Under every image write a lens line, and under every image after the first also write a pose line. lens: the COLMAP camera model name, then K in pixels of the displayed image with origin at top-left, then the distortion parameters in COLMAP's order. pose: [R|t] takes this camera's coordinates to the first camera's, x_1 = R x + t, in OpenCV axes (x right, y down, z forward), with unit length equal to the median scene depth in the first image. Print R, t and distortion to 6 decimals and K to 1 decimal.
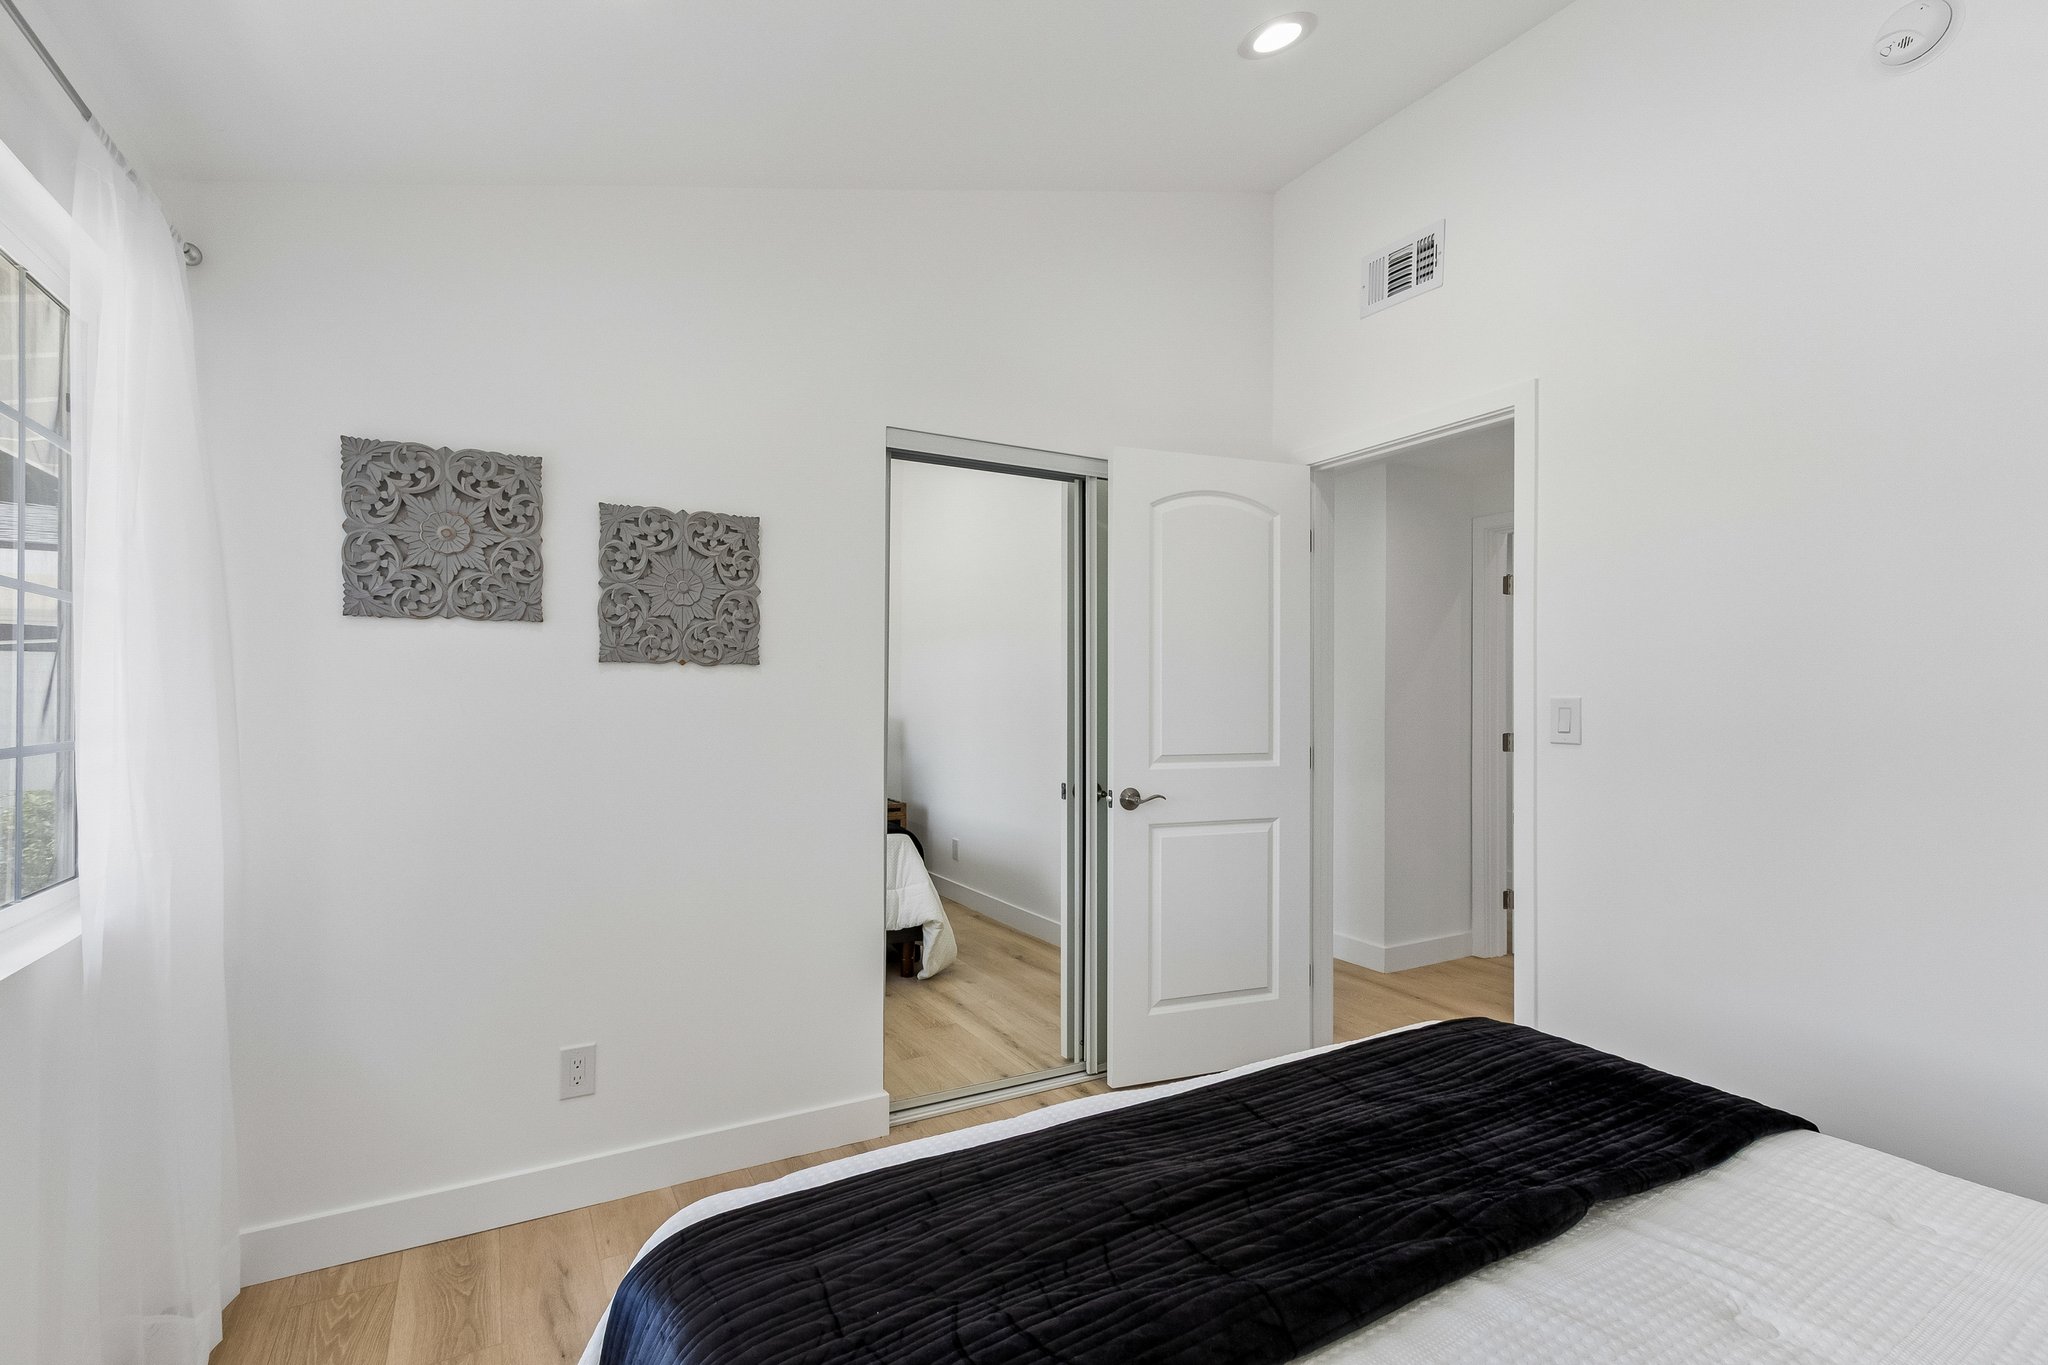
lens RADIAL K [[930.5, 0, 1018.8], [0, 930.5, 688.2], [0, 0, 1]] dist [0.008316, 0.000044]
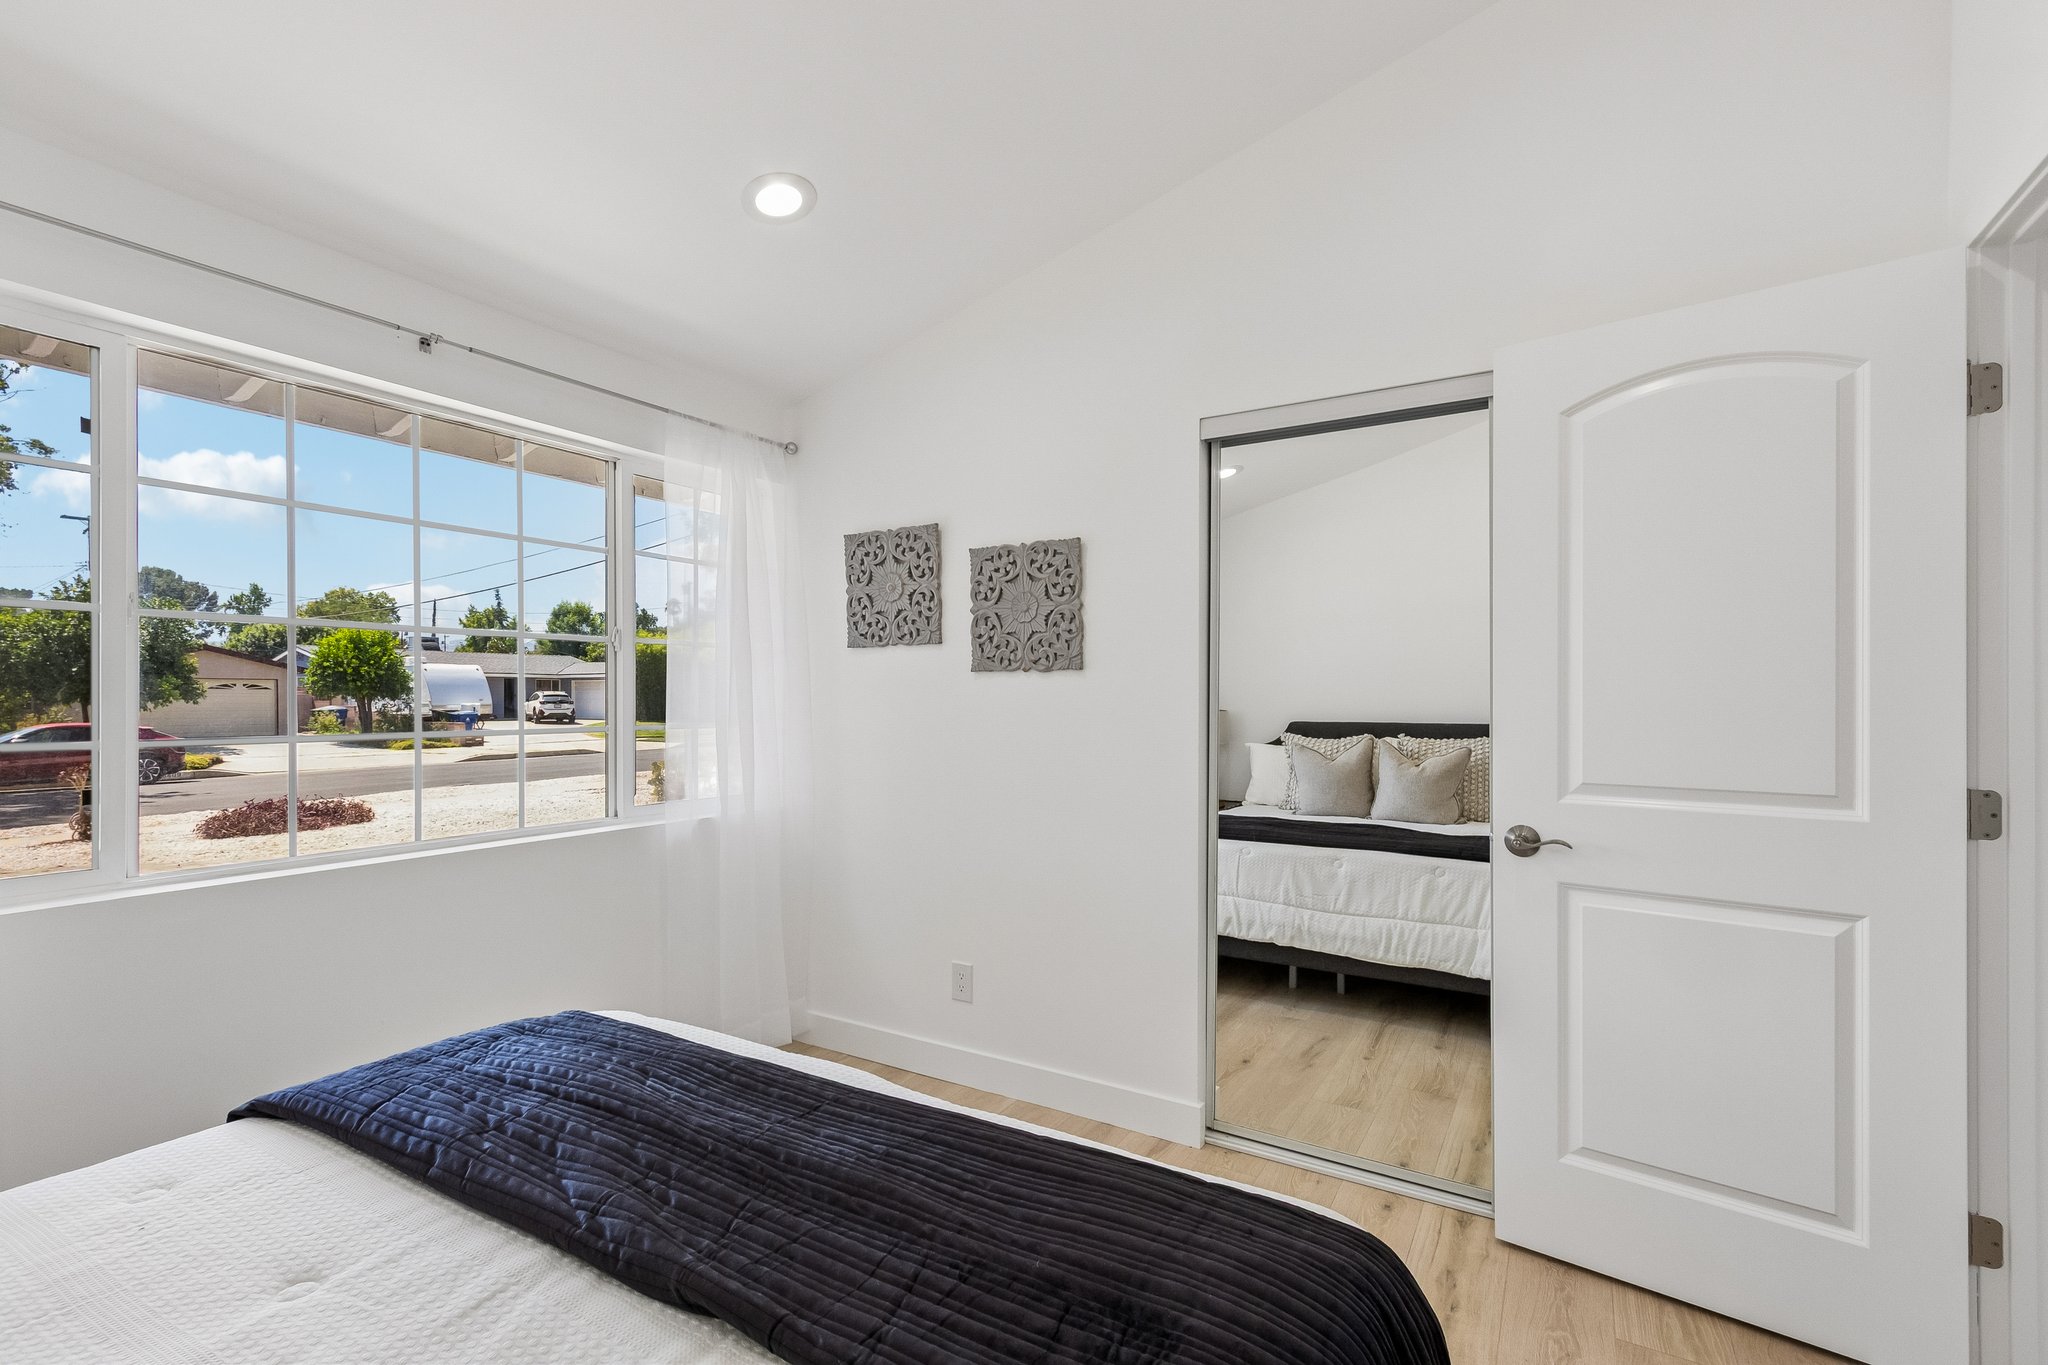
lens RADIAL K [[942.4, 0, 1009.2], [0, 942.4, 700.2], [0, 0, 1]] dist [0.010042, 0.000256]
pose [[0.490796, -0.002322, -0.871271, 0.707238], [0.010371, 0.999941, 0.003177, 0.007291], [0.871213, -0.010595, 0.490791, 0.396590]]
